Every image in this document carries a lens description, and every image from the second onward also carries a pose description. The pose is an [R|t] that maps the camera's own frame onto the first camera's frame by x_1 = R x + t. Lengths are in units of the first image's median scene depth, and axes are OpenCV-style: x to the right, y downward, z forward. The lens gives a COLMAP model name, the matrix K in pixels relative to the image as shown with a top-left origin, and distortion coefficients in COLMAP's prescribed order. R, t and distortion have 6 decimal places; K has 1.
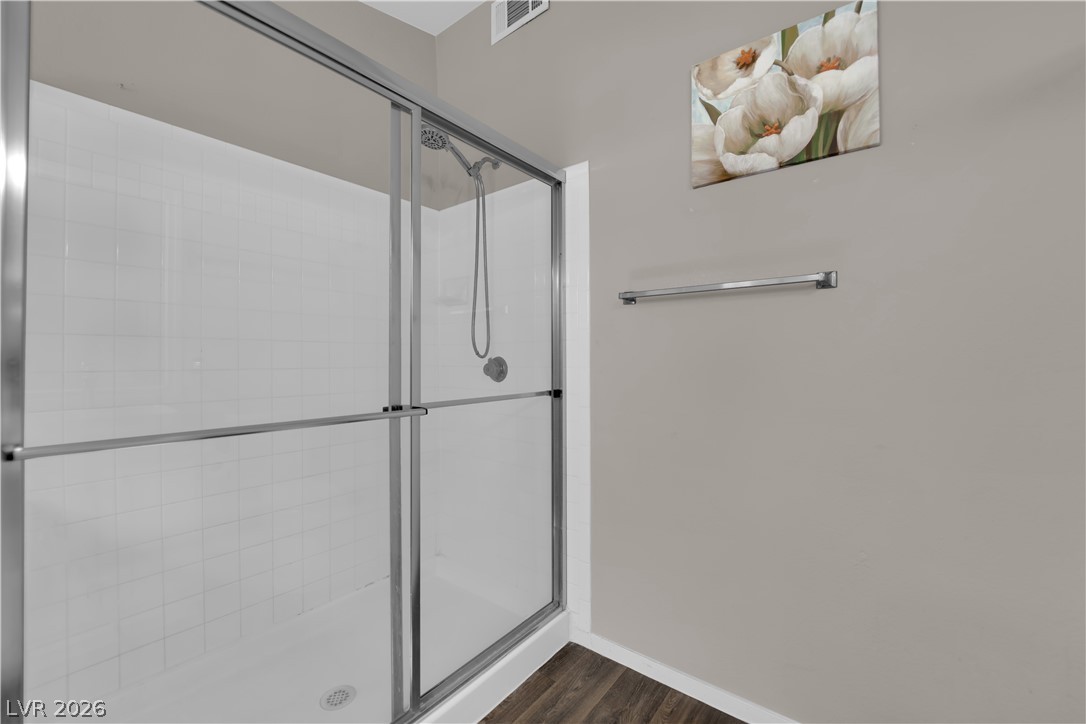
lens RADIAL K [[432.9, 0, 543.6], [0, 432.9, 356.2], [0, 0, 1]] dist [-0.011114, -0.001976]
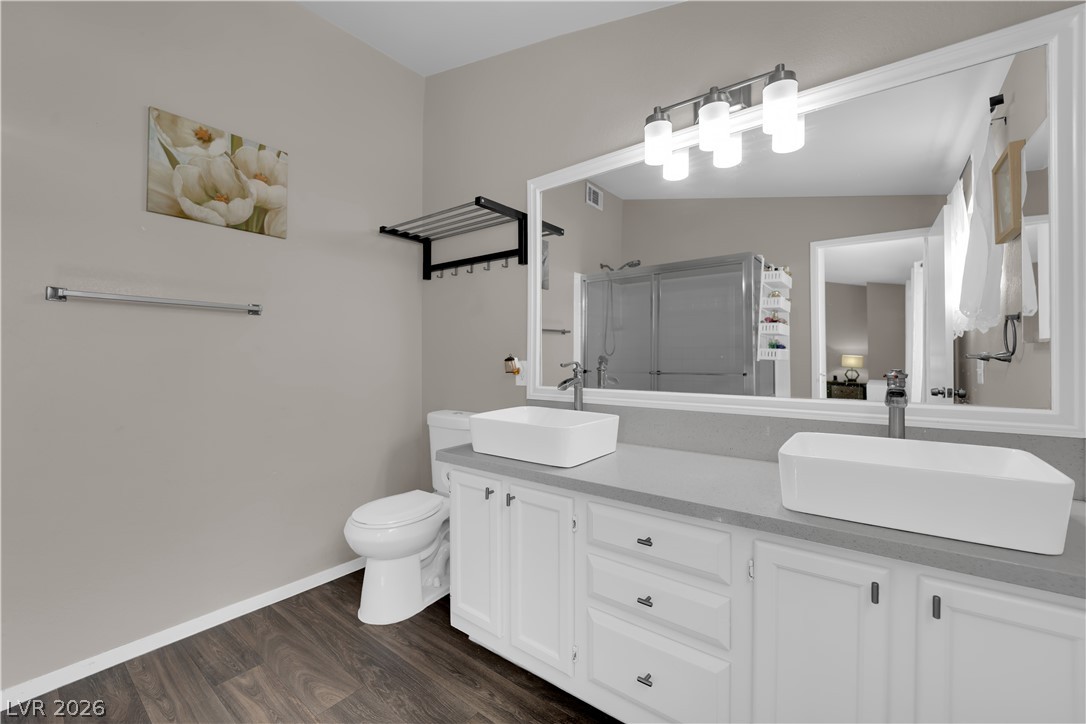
lens RADIAL K [[432.9, 0, 545.0], [0, 432.9, 357.5], [0, 0, 1]] dist [-0.011114, -0.001976]
pose [[-0.011478, -0.002223, 0.999932, -0.888540], [-0.005934, 0.999980, 0.002155, -0.007606], [-0.999917, -0.005909, -0.011491, -0.056476]]
